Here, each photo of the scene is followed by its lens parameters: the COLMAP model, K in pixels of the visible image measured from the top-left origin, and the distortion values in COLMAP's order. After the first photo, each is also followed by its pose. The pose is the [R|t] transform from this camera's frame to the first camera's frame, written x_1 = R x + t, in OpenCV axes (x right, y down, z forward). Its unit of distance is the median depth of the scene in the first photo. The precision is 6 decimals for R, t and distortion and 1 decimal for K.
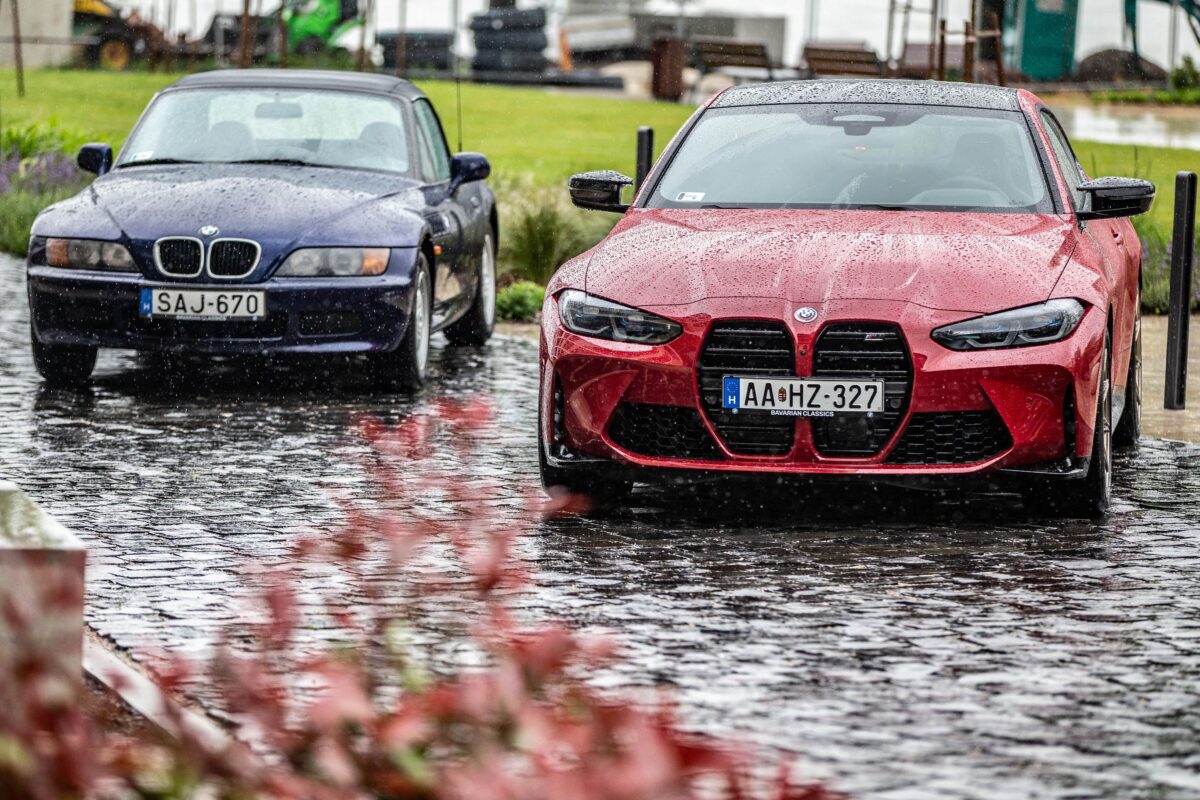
lens RADIAL K [[5131.8, 0, 599.6], [0, 5131.8, 400.0], [0, 0, 1]] dist [0.538213, 0.000000]
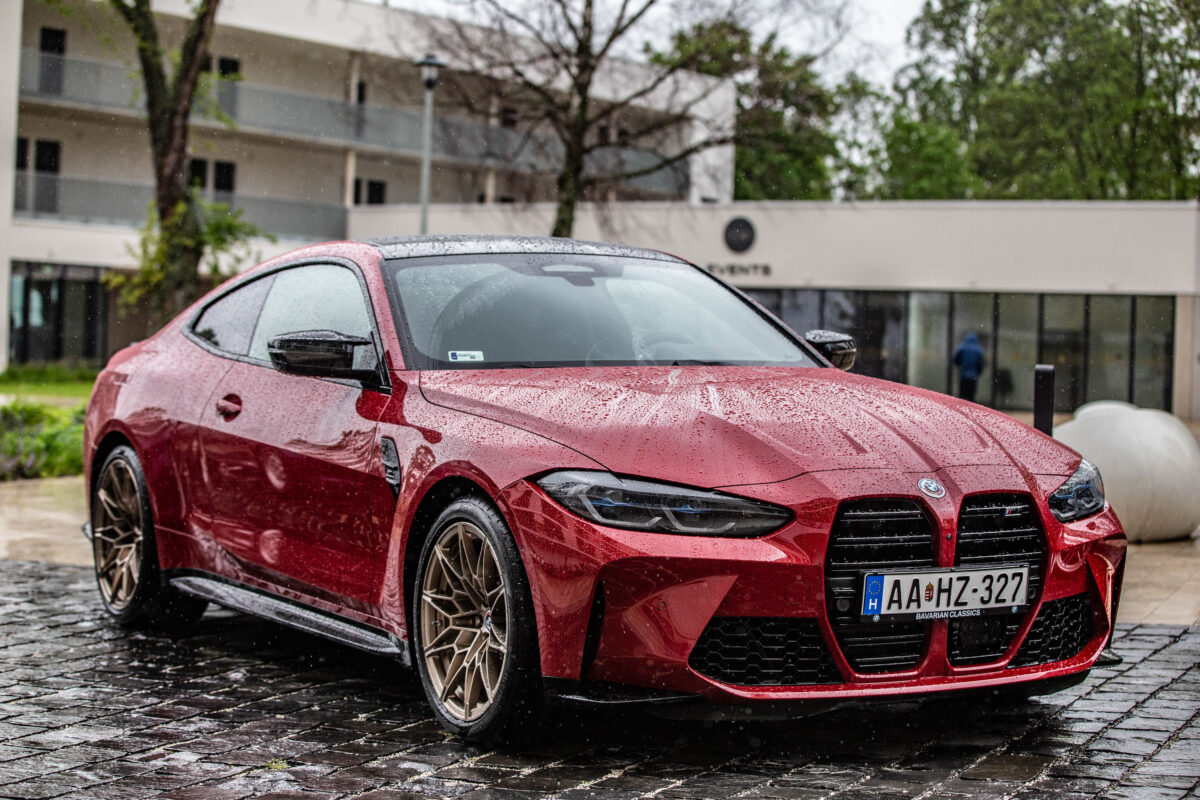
lens RADIAL K [[2371.6, 0, 600.6], [0, 2371.6, 399.4], [0, 0, 1]] dist [0.001428, 0.000000]
pose [[0.777093, -0.025216, 0.628881, -0.266456], [0.052792, 0.998287, -0.025206, -0.027824], [-0.627168, 0.052787, 0.777093, 0.882883]]
